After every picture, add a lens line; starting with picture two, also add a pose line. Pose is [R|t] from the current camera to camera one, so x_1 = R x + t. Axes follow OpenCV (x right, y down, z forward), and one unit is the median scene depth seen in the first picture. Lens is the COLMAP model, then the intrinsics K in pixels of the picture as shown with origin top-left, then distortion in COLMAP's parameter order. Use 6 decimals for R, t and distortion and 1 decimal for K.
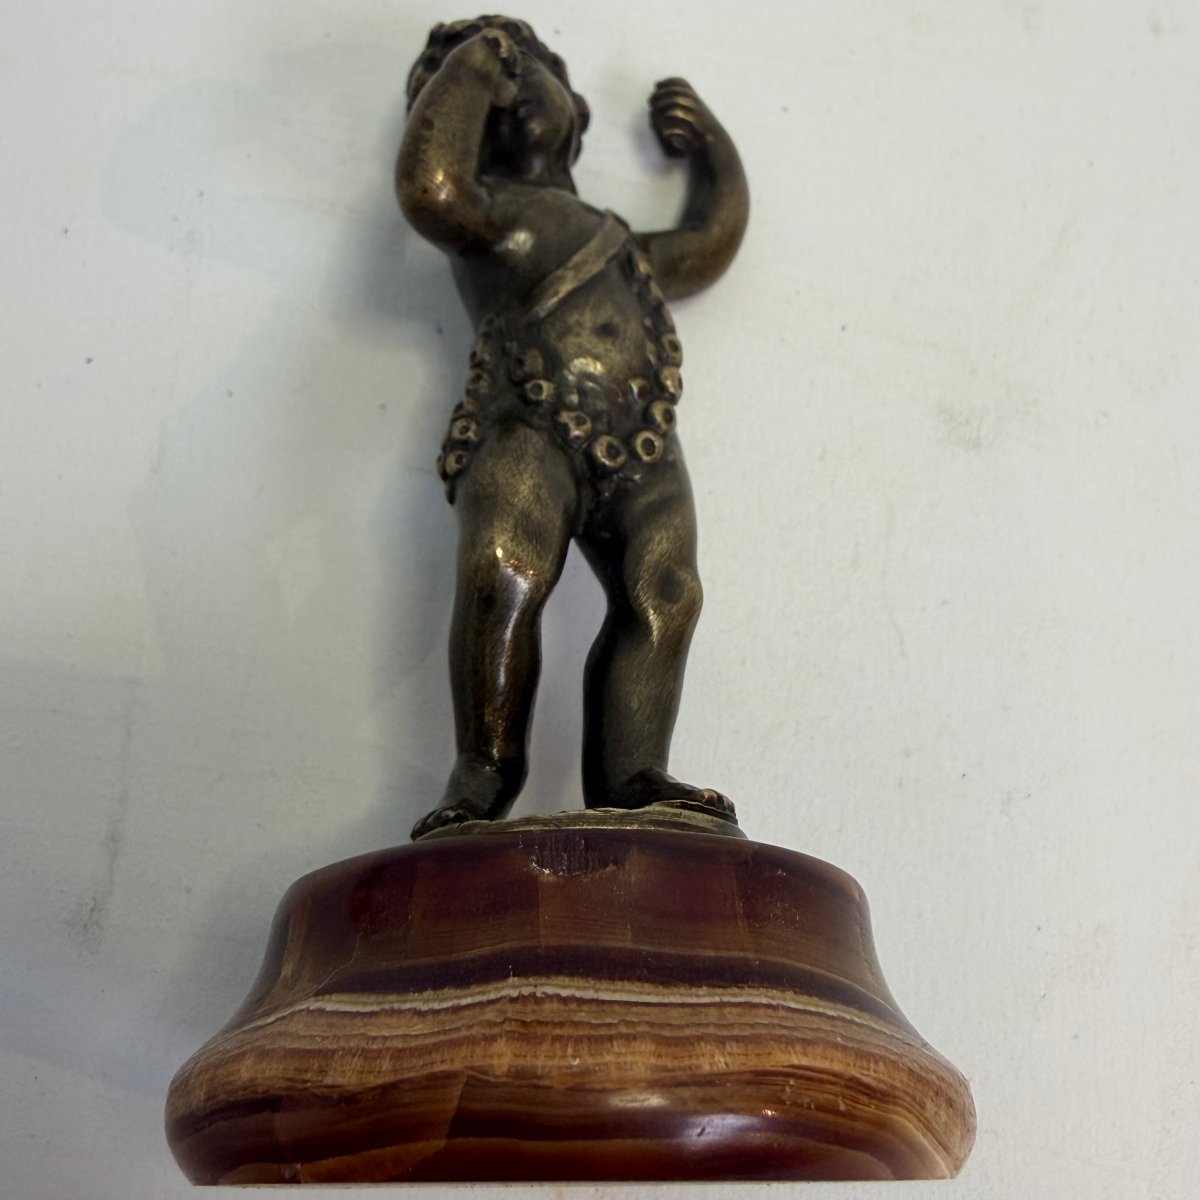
lens RADIAL K [[1450.0, 0, 602.2], [0, 1450.0, 597.1], [0, 0, 1]] dist [-0.203115, 0.000000]
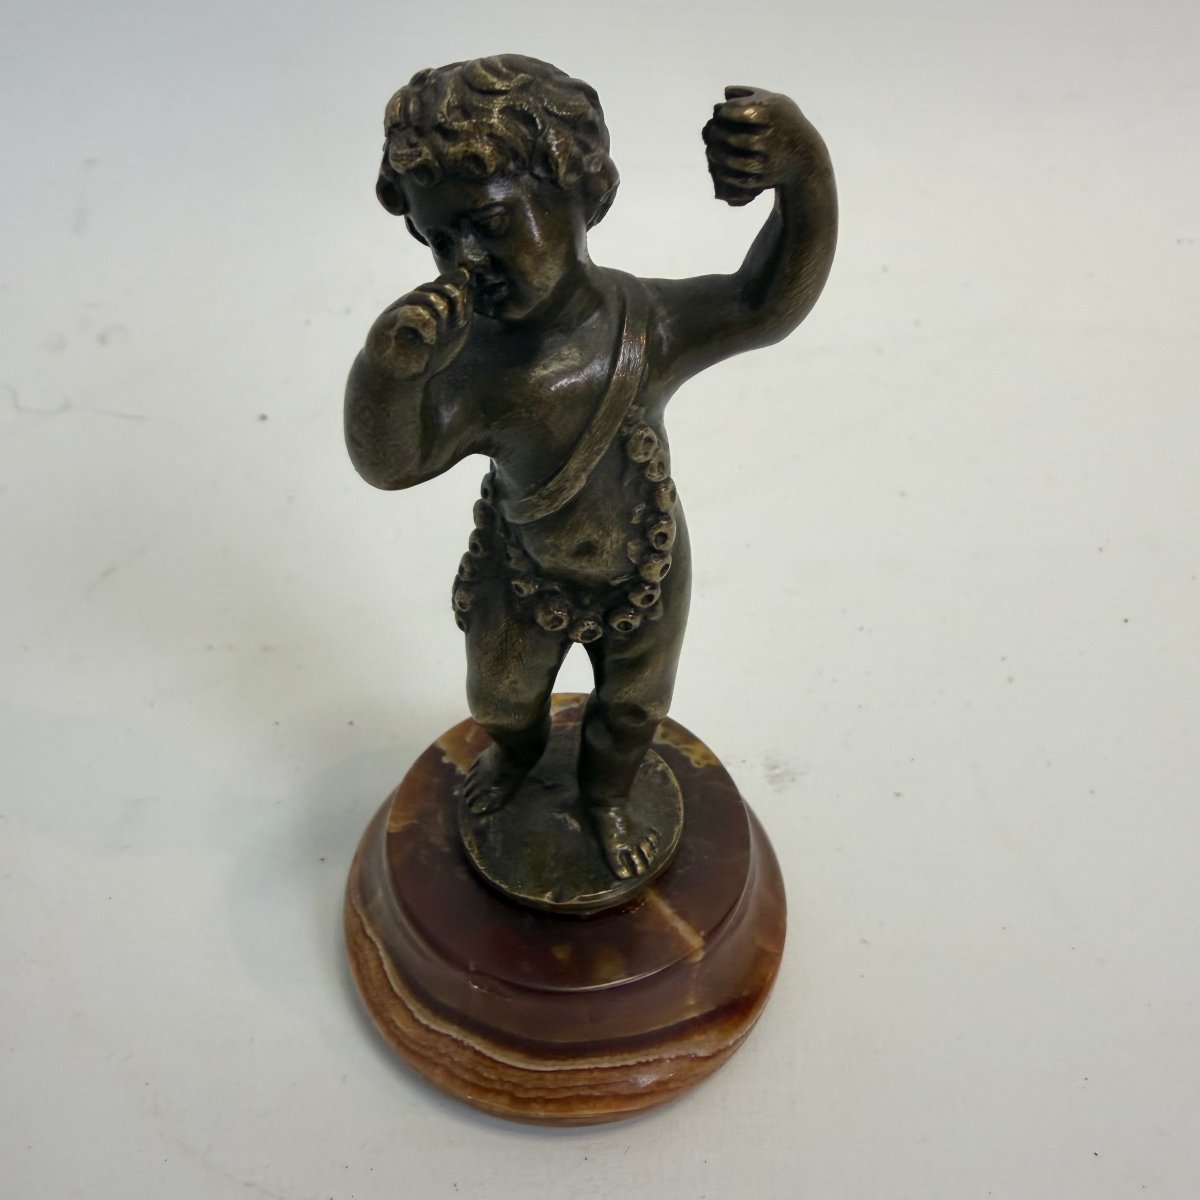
lens RADIAL K [[1146.7, 0, 587.5], [0, 1146.7, 563.2], [0, 0, 1]] dist [-0.033308, 0.000000]
pose [[0.915135, 0.283077, -0.287046, 0.244697], [0.134800, 0.456172, 0.879623, -0.905068], [0.379943, -0.843667, 0.379300, 0.689666]]
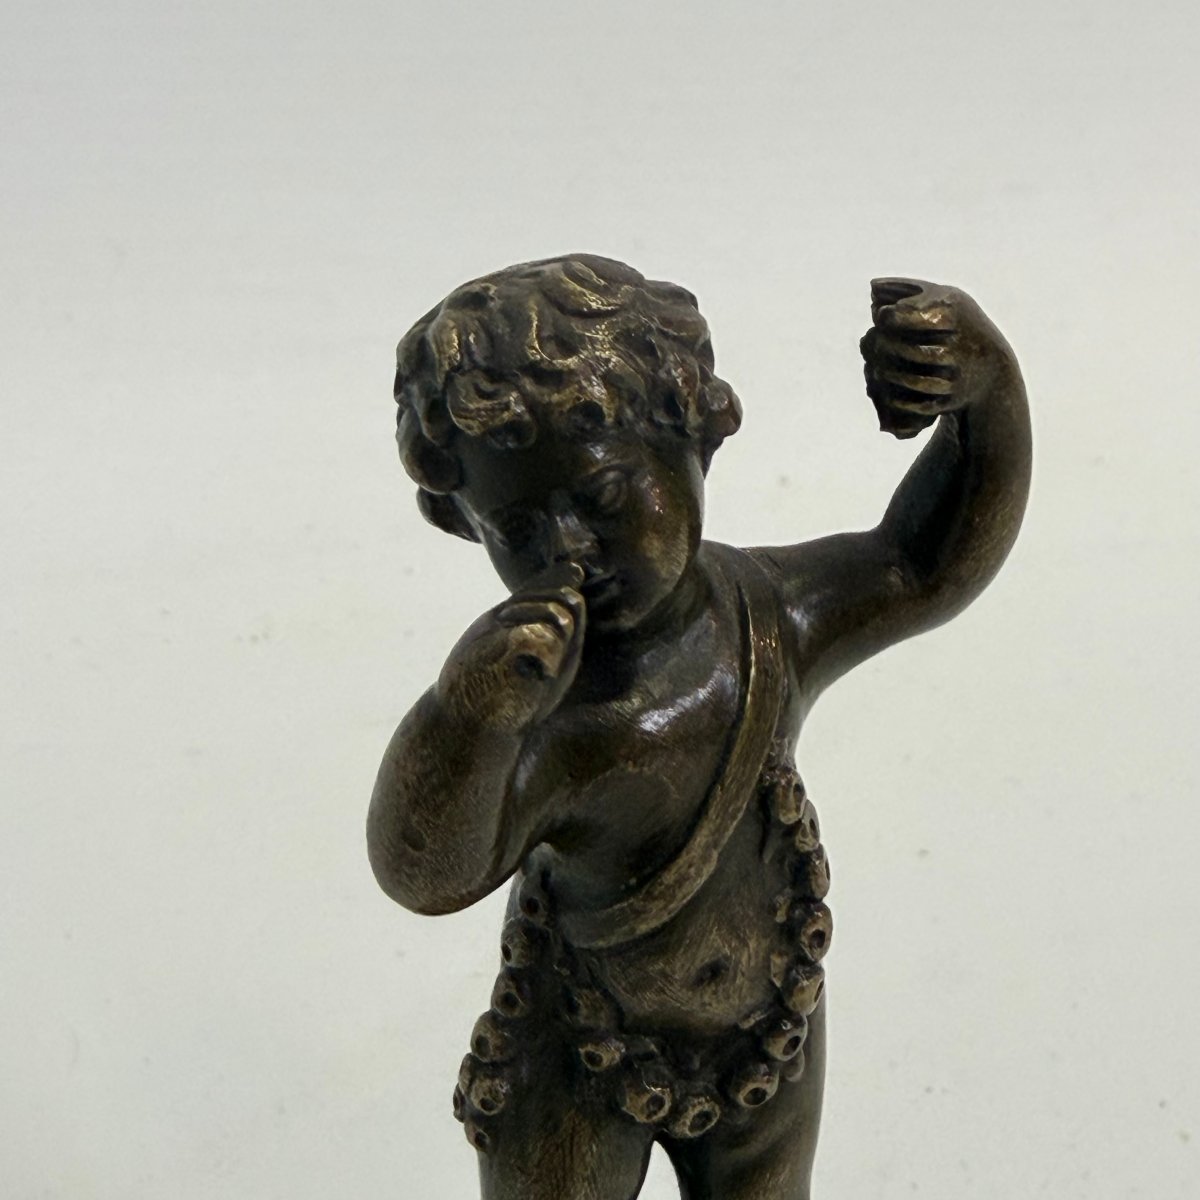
lens RADIAL K [[2313.5, 0, 584.6], [0, 2313.5, 493.1], [0, 0, 1]] dist [0.016410, 0.000000]
pose [[0.988248, 0.119501, -0.095321, 0.022117], [-0.006049, 0.653665, 0.756760, -1.120729], [0.152741, -0.747289, 0.646706, 0.485894]]
